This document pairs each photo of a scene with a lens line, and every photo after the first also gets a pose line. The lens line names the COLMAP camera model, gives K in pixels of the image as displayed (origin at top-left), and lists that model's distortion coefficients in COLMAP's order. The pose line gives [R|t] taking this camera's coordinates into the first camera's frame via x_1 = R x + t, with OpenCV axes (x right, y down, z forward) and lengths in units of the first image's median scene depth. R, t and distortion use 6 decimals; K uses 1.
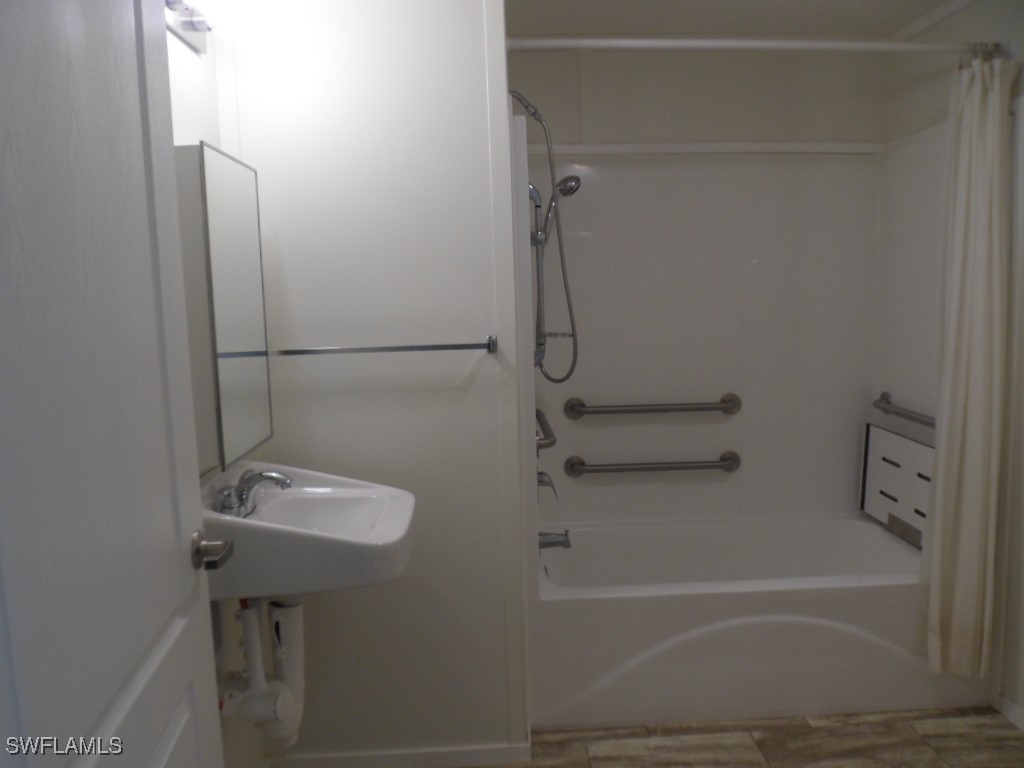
lens RADIAL K [[865.7, 0, 521.3], [0, 865.7, 384.9], [0, 0, 1]] dist [-0.036231, 0.001350]
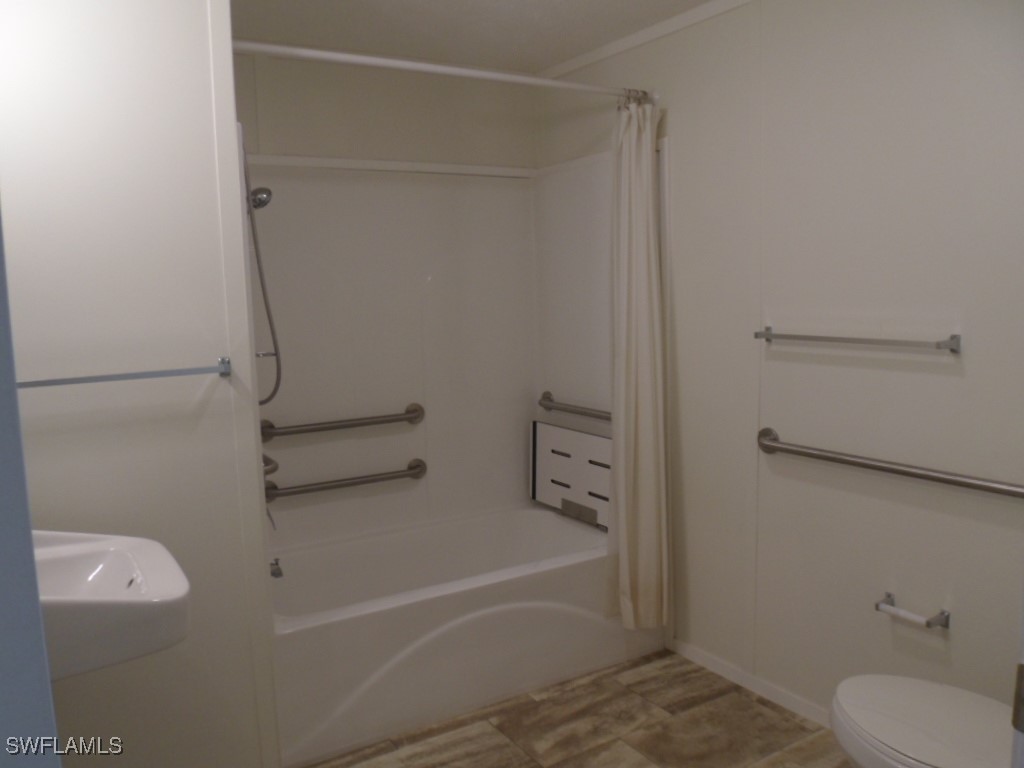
lens RADIAL K [[865.7, 0, 537.4], [0, 865.7, 387.9], [0, 0, 1]] dist [-0.036231, 0.001350]
pose [[0.871607, -0.066526, 0.485670, -0.165299], [0.072918, 0.997321, 0.005750, -0.004895], [-0.484752, 0.030402, 0.874123, 0.029733]]
